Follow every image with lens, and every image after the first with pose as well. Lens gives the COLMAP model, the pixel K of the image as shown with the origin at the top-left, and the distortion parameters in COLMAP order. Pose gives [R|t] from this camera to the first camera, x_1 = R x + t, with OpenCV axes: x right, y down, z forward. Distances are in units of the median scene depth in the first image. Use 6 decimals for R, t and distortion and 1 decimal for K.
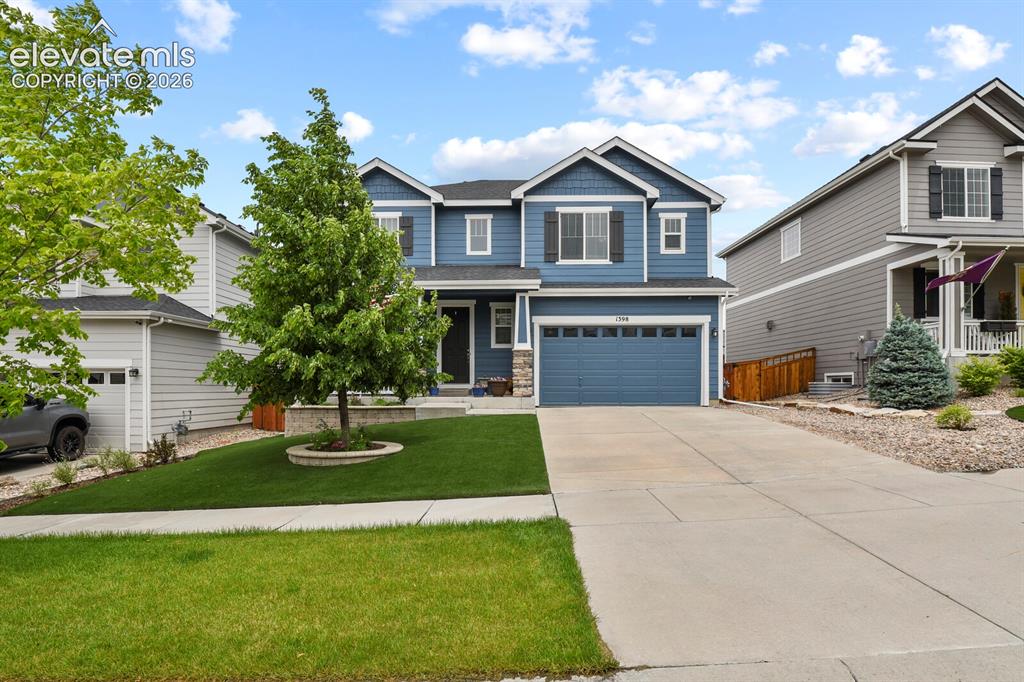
lens RADIAL K [[509.7, 0, 520.3], [0, 509.7, 361.3], [0, 0, 1]] dist [-0.001452, -0.001552]
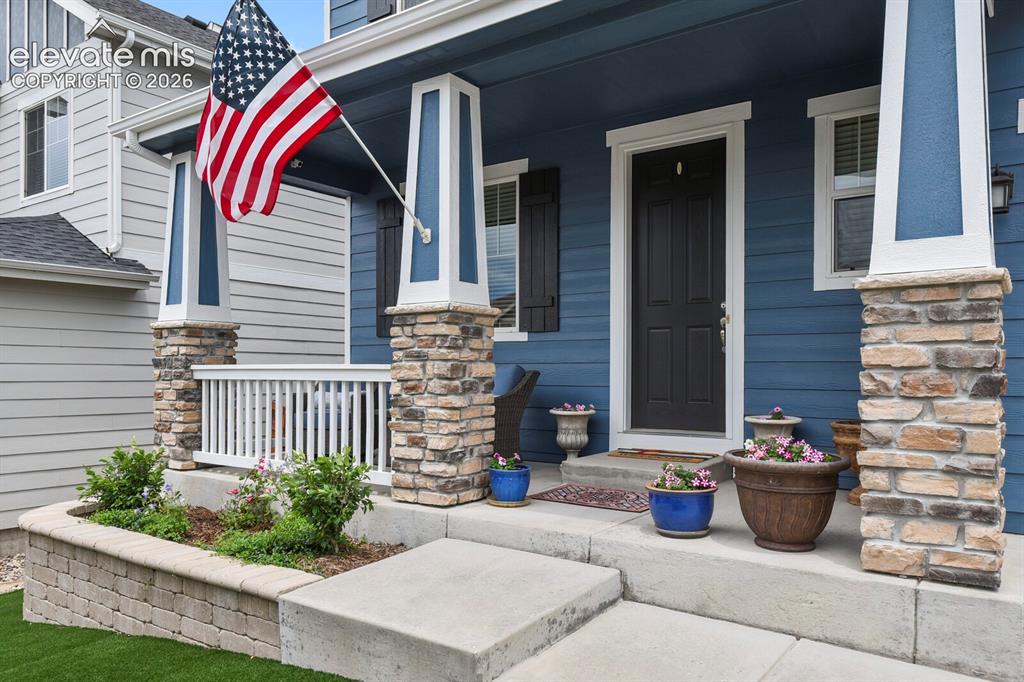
lens RADIAL K [[736.8, 0, 511.3], [0, 736.8, 361.3], [0, 0, 1]] dist [0.001056, 0.000357]
pose [[0.813337, -0.003841, -0.581780, 0.032329], [0.023501, 0.999379, 0.026257, -0.006305], [0.581318, -0.035029, 0.812922, 0.738438]]
